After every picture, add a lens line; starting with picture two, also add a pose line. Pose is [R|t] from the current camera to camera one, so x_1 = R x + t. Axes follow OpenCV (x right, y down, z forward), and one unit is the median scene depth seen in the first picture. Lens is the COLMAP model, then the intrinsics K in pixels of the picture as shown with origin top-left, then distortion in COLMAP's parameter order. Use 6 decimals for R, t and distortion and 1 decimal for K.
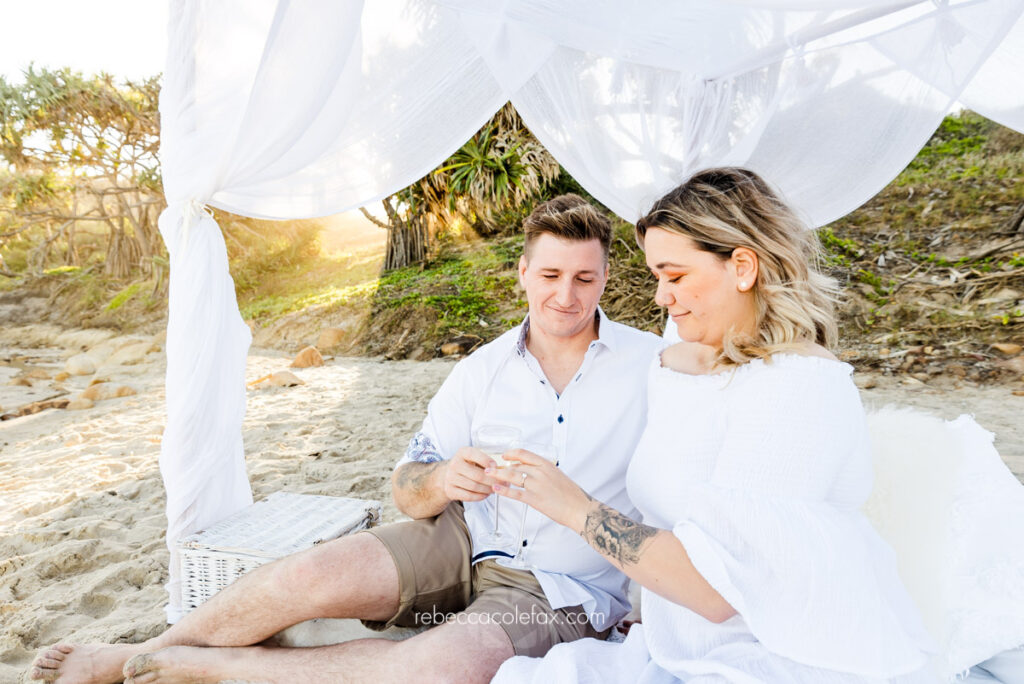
lens RADIAL K [[729.1, 0, 512.0], [0, 729.1, 342.0], [0, 0, 1]] dist [0.004279, 0.002323]
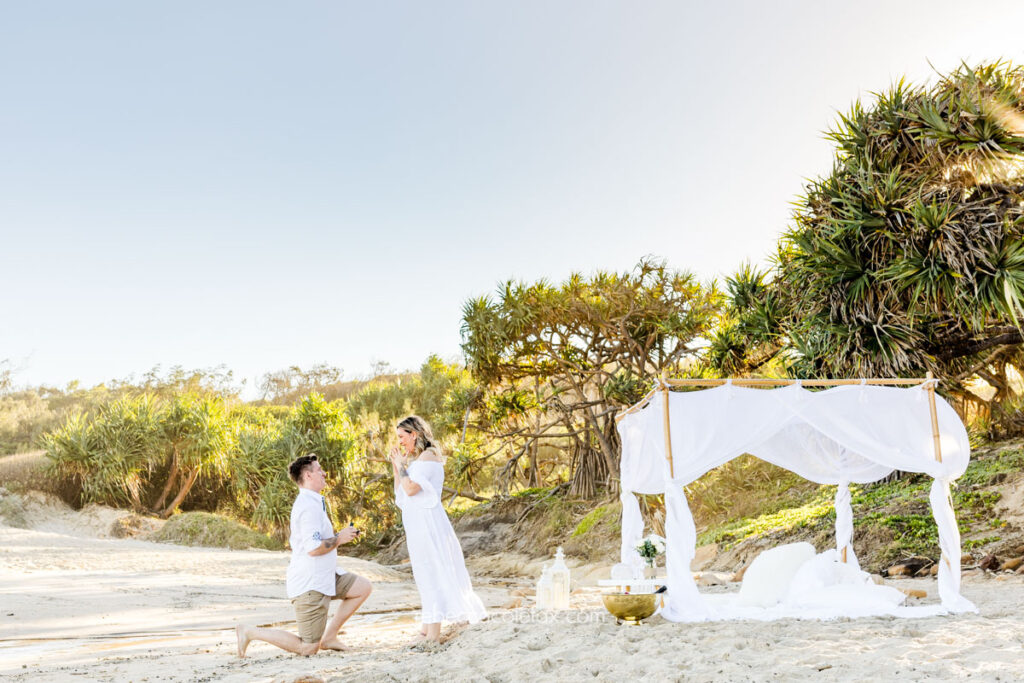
lens RADIAL K [[1224.9, 0, 438.0], [0, 1224.9, 340.5], [0, 0, 1]] dist [0.010385, -0.006850]
pose [[0.823648, -0.091969, -0.559595, 0.189555], [-0.025540, 0.979745, -0.198613, 0.026355], [0.566526, 0.177880, 0.804616, -0.382828]]
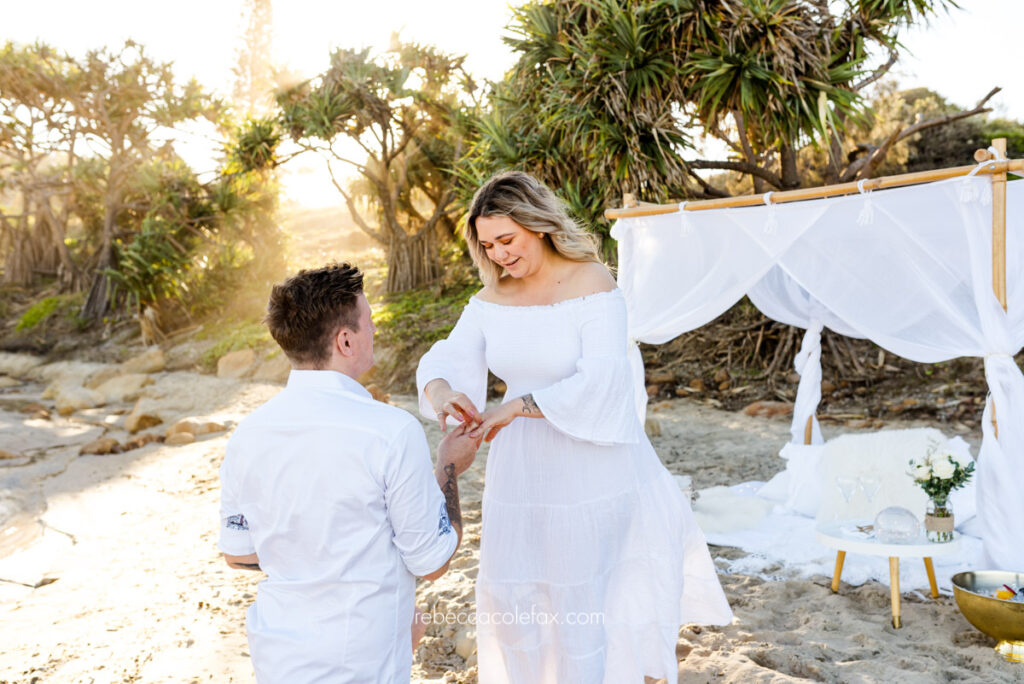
lens RADIAL K [[1007.2, 0, 512.0], [0, 1007.2, 342.0], [0, 0, 1]] dist [0.016196, 0.007786]
pose [[0.998179, 0.018970, 0.057267, -0.080786], [-0.017352, 0.999440, -0.028605, -0.007292], [-0.057778, 0.027559, 0.997949, -0.174175]]
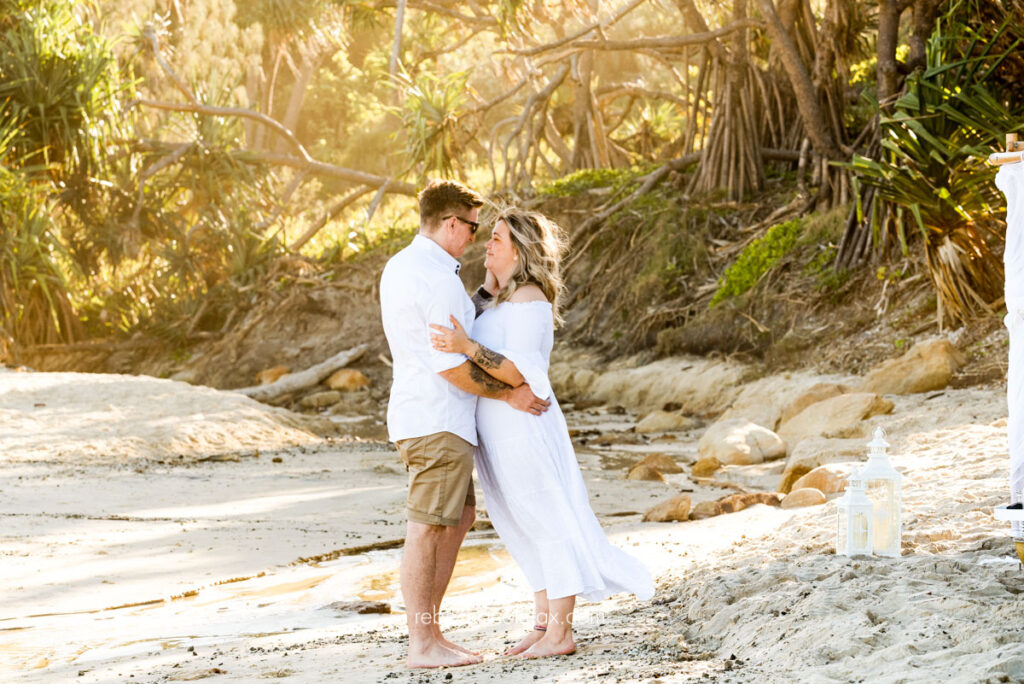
lens RADIAL K [[3596.3, 0, 512.0], [0, 3596.3, 342.0], [0, 0, 1]] dist [0.079312, 0.764687]
pose [[0.867989, -0.018107, -0.496253, 0.237617], [0.012438, 0.999814, -0.014727, -0.000057], [0.496427, 0.006610, 0.868053, -0.605268]]
